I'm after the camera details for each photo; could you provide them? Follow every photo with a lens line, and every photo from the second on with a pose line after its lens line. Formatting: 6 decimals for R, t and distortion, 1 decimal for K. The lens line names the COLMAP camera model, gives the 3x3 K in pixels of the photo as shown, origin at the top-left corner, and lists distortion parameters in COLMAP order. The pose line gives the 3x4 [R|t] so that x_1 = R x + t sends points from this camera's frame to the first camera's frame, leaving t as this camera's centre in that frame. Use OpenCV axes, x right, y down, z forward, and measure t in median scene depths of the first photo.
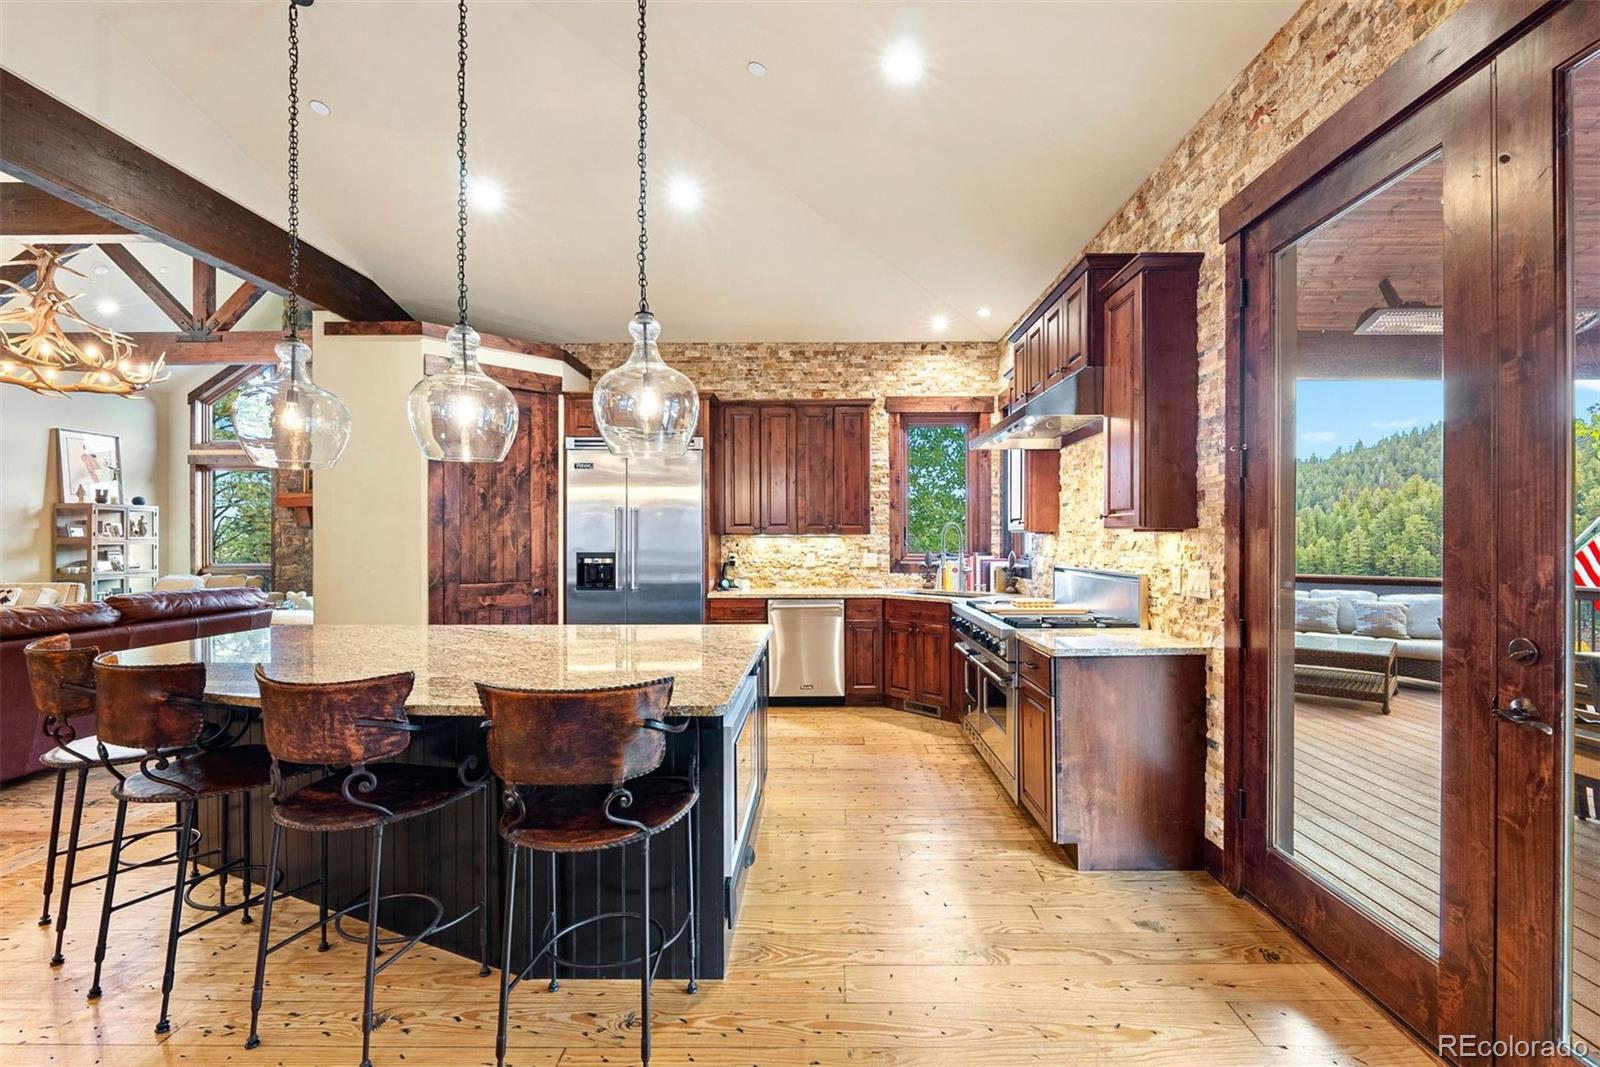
lens RADIAL K [[669.0, 0, 803.7], [0, 669.0, 536.6], [0, 0, 1]] dist [0.004934, -0.001370]
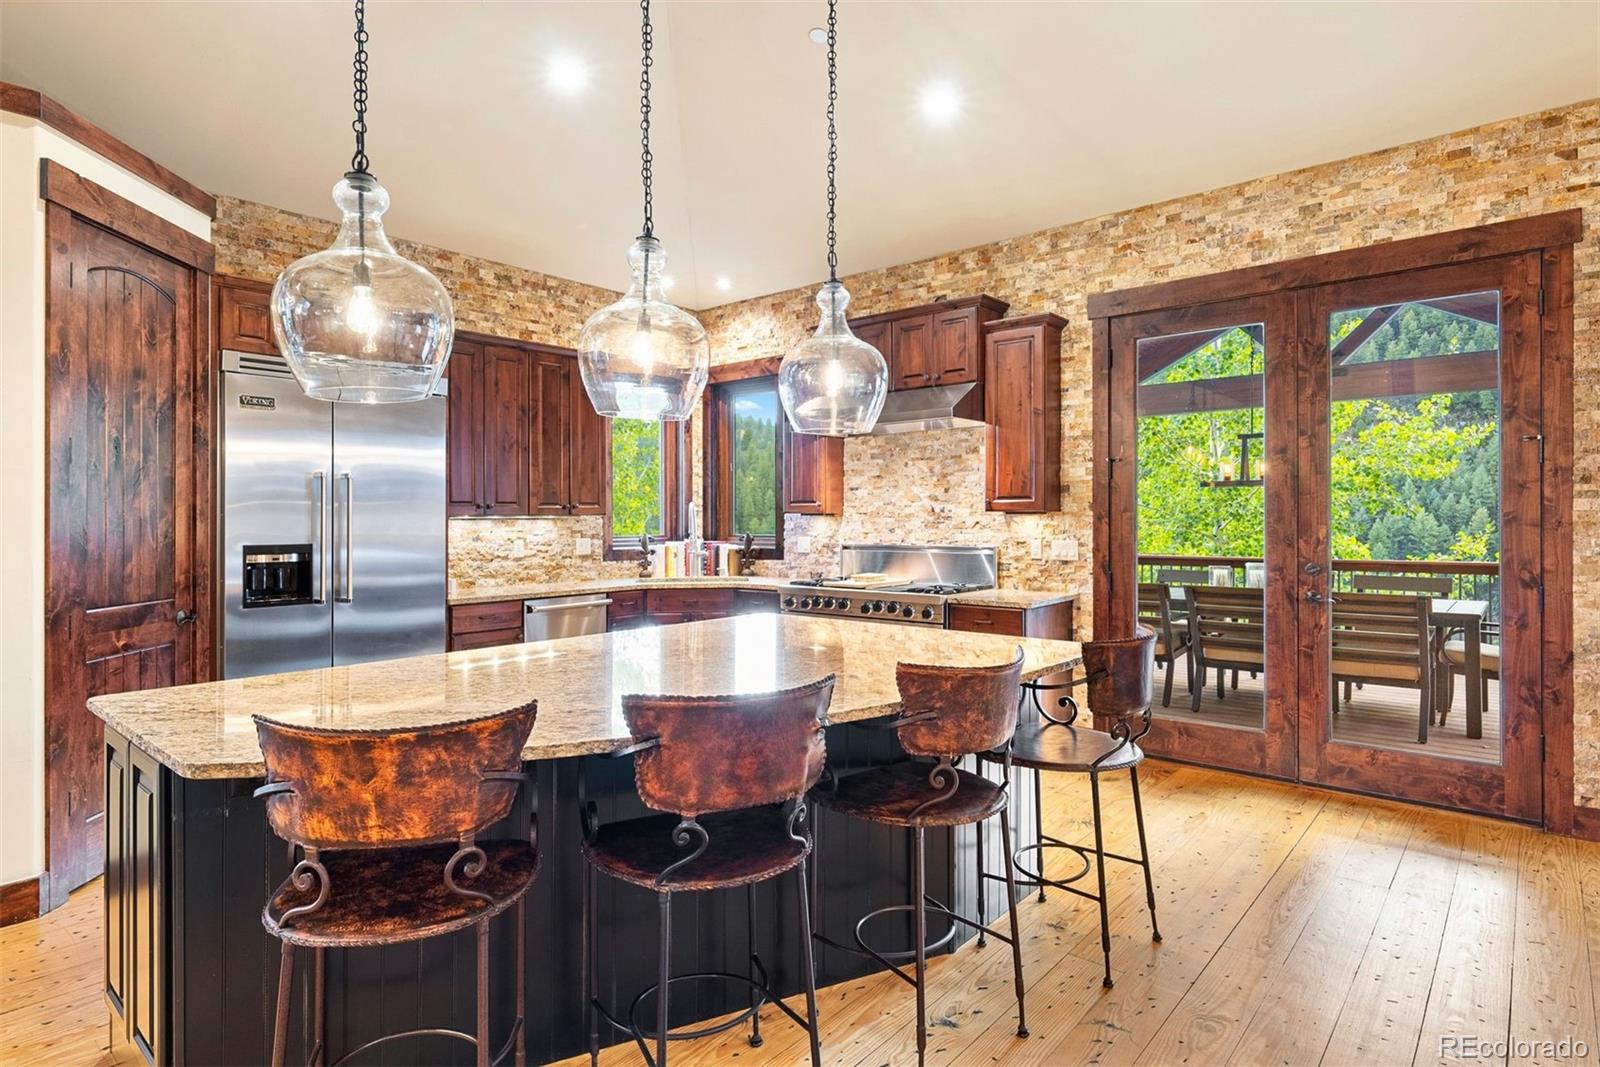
lens RADIAL K [[849.1, 0, 800.4], [0, 849.1, 518.6], [0, 0, 1]] dist [0.005385, -0.002658]
pose [[0.650326, -0.001540, 0.759654, -0.605091], [0.001694, 0.999998, 0.000577, 0.000150], [-0.759653, 0.000911, 0.650328, 0.132100]]
